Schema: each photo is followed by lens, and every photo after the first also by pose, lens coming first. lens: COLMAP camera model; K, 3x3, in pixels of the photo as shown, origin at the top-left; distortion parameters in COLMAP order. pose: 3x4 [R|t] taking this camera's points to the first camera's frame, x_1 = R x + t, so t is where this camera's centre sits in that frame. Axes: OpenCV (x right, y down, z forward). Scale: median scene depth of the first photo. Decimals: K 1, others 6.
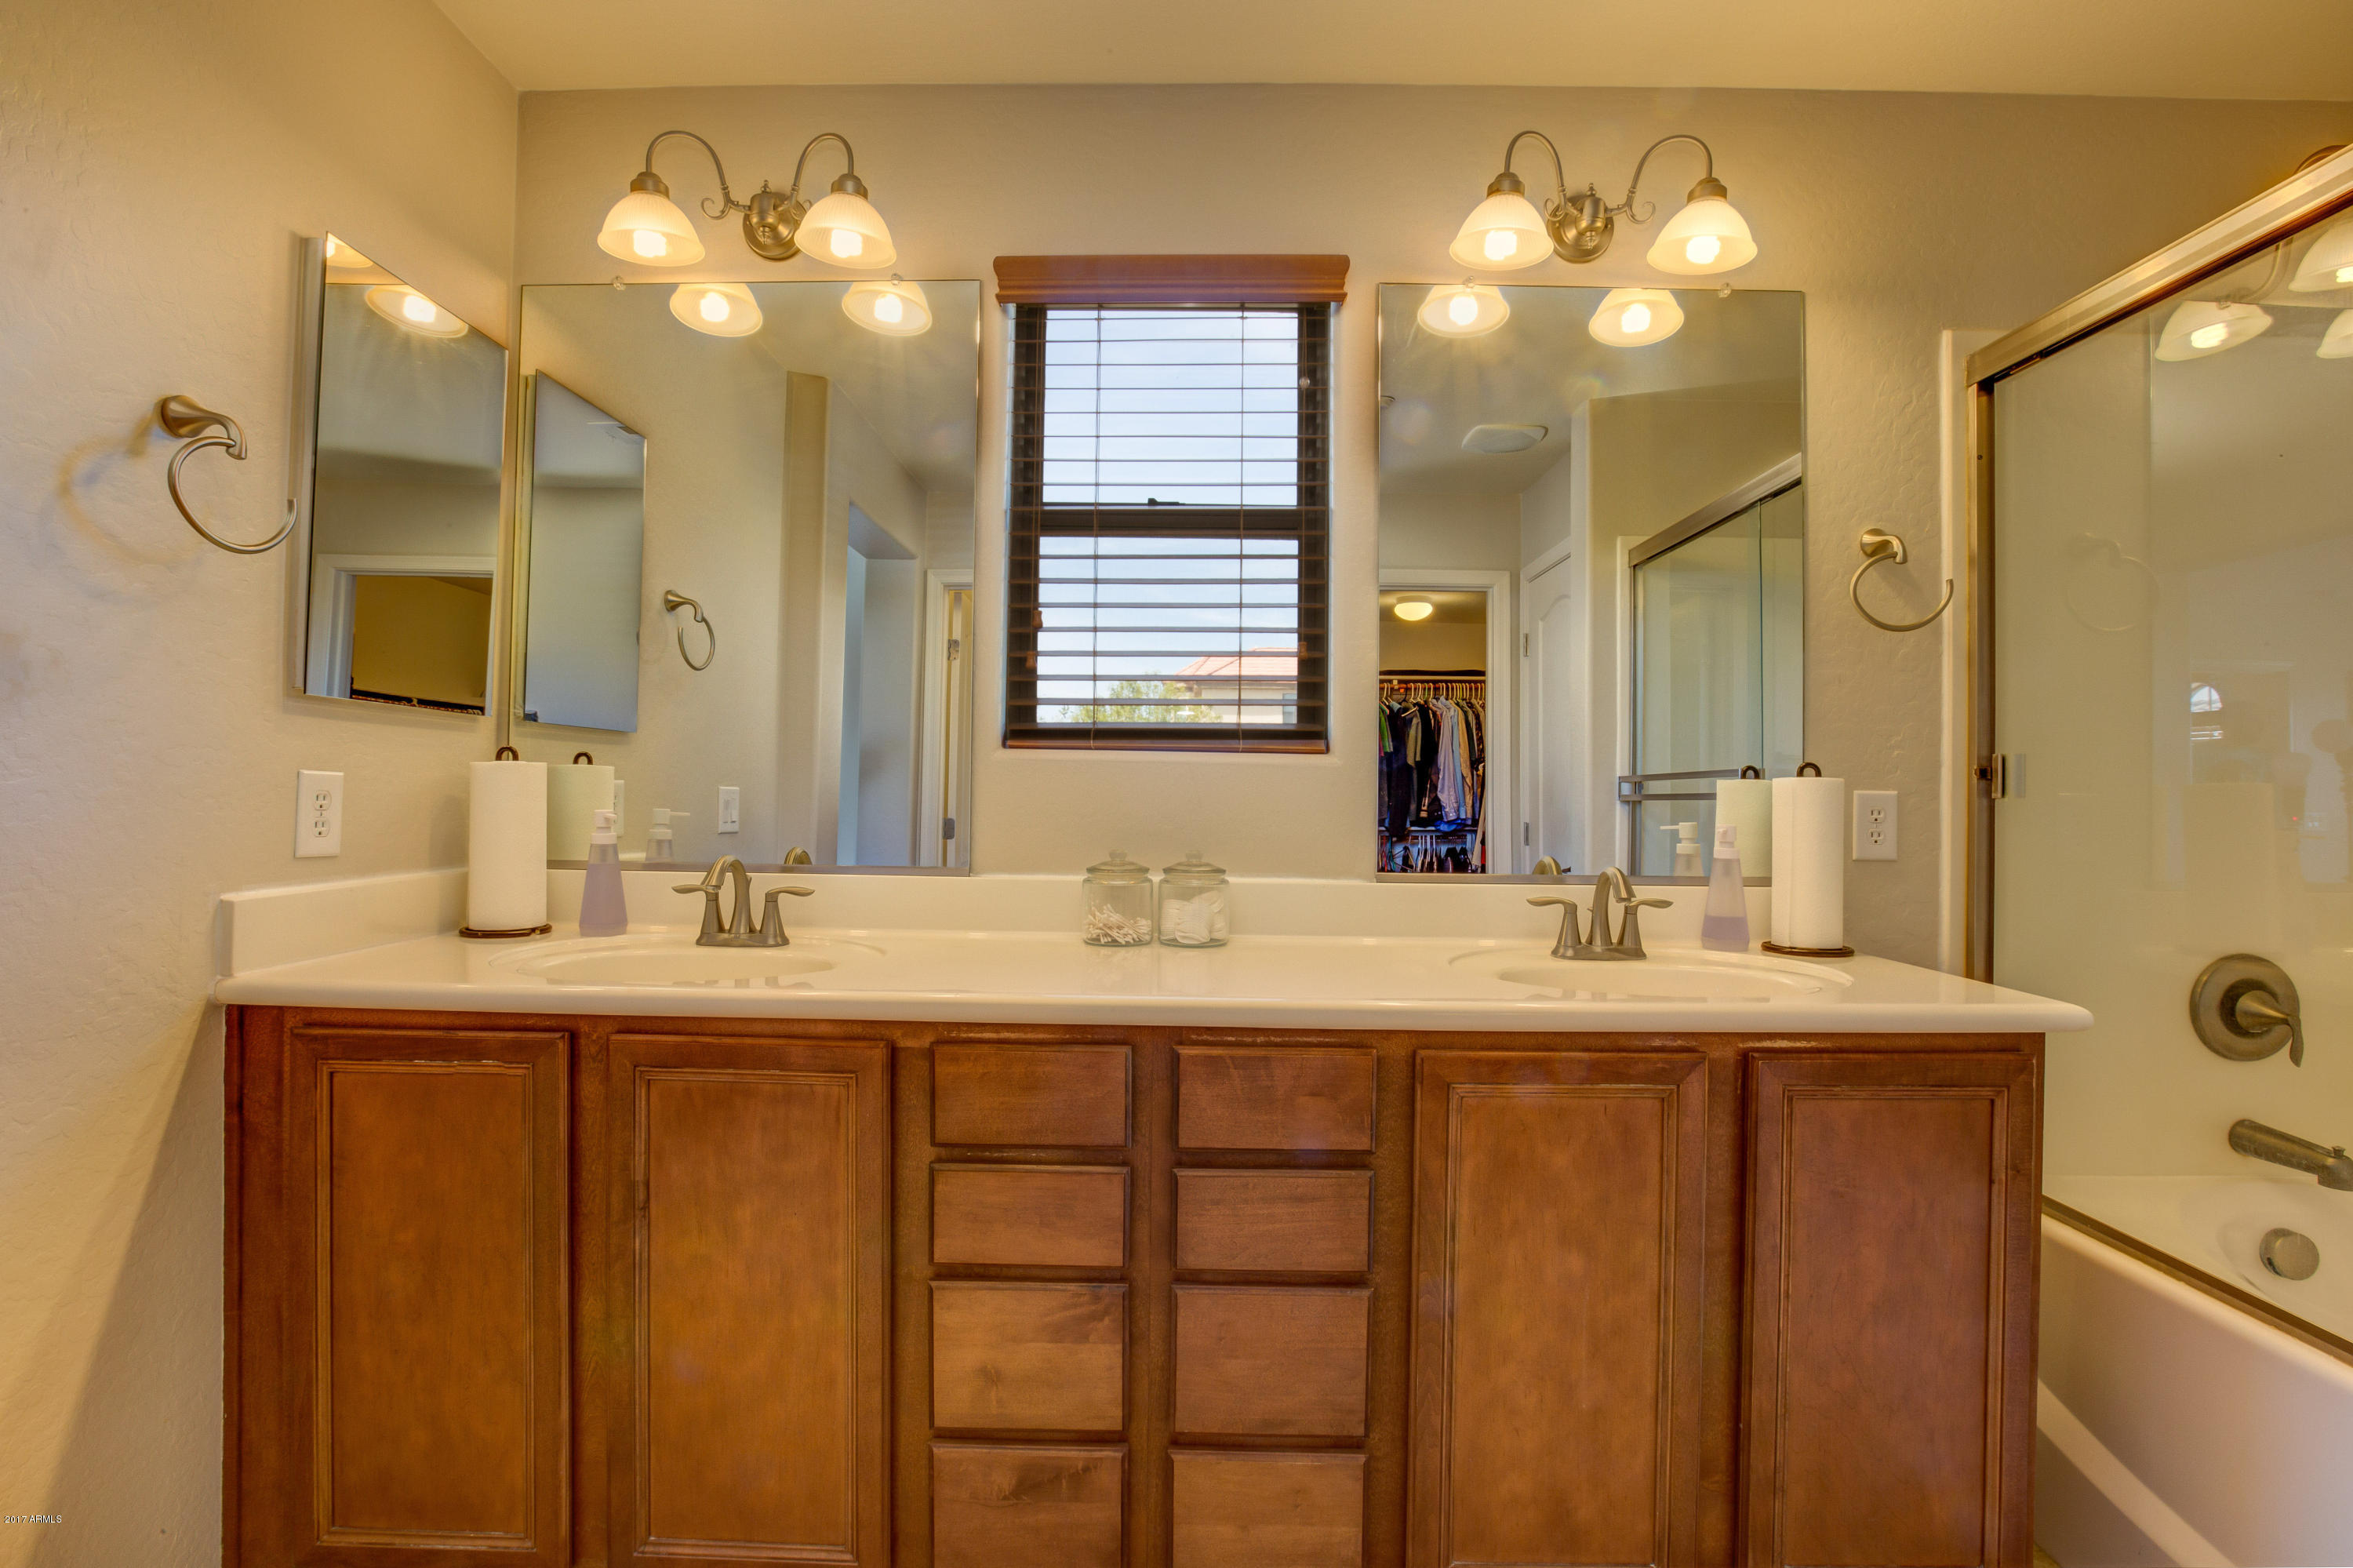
lens RADIAL K [[1110.9, 0, 1163.7], [0, 1110.9, 779.5], [0, 0, 1]] dist [-0.050555, 0.020072]
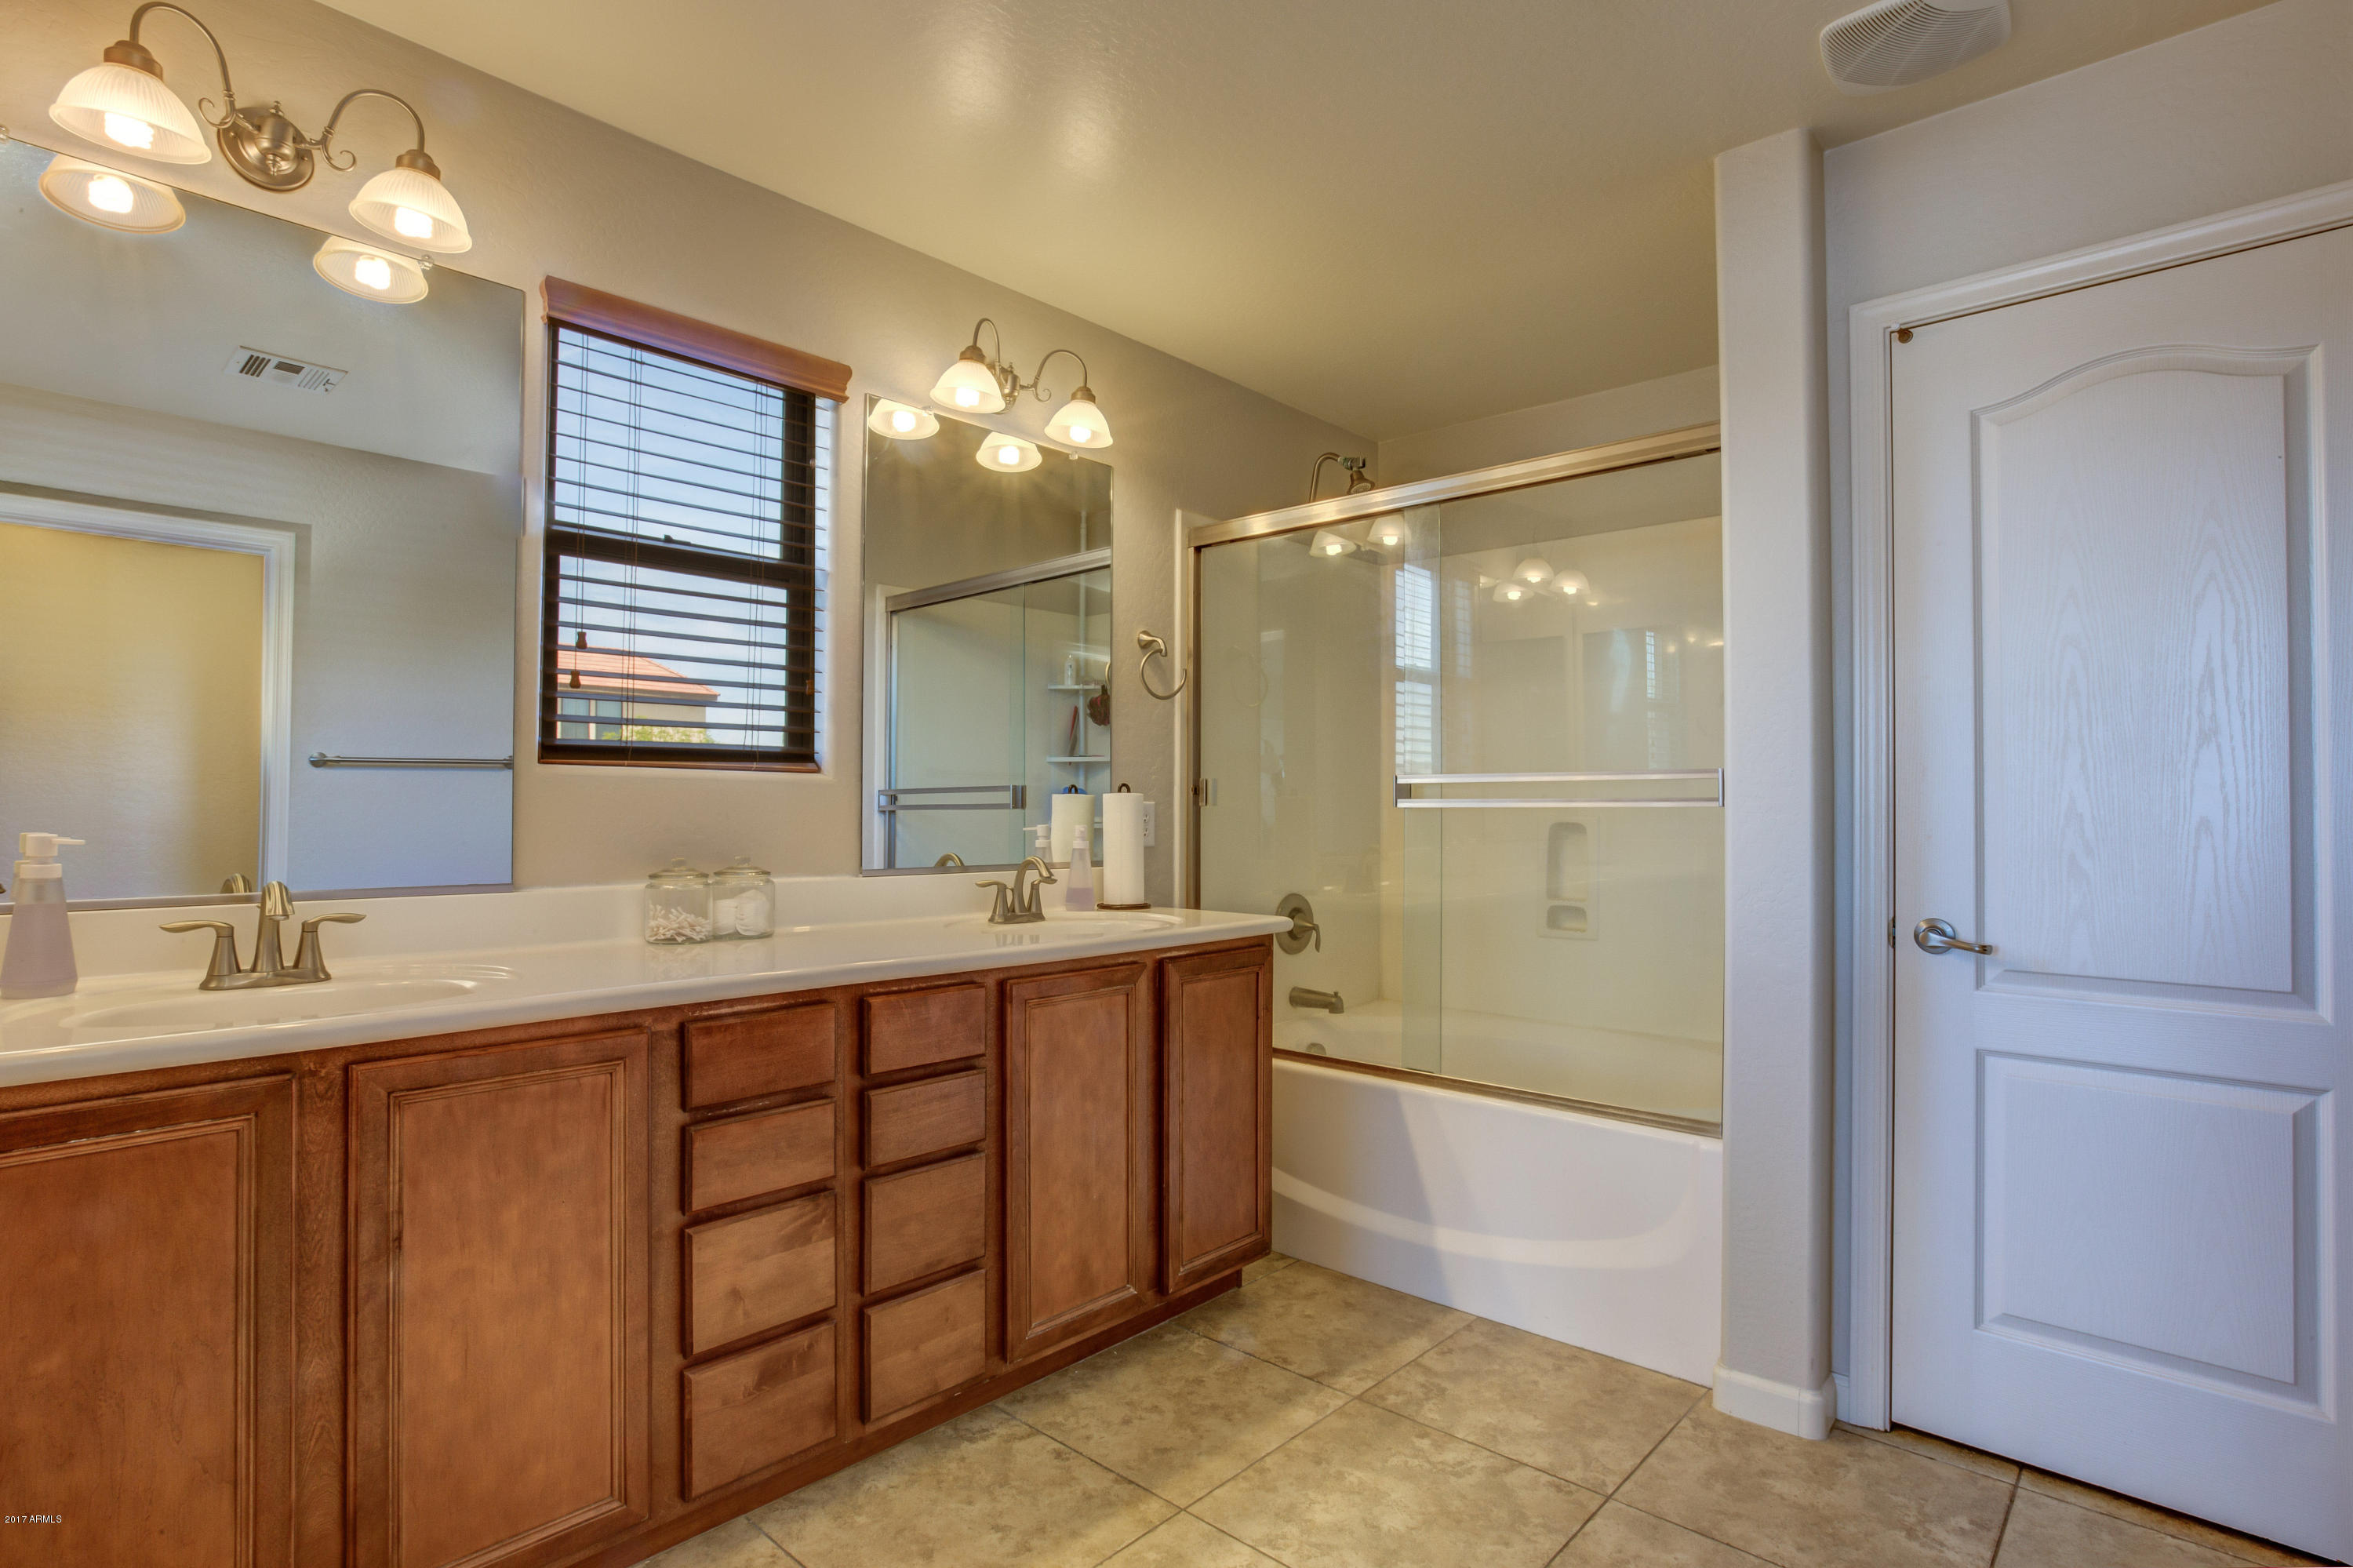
lens RADIAL K [[1195.3, 0, 1172.3], [0, 1195.3, 802.8], [0, 0, 1]] dist [-0.003446, 0.012160]
pose [[0.667687, -0.006015, 0.744418, -0.792024], [-0.002439, 0.999944, 0.010268, -0.007782], [-0.744438, -0.008671, 0.667635, -0.216712]]
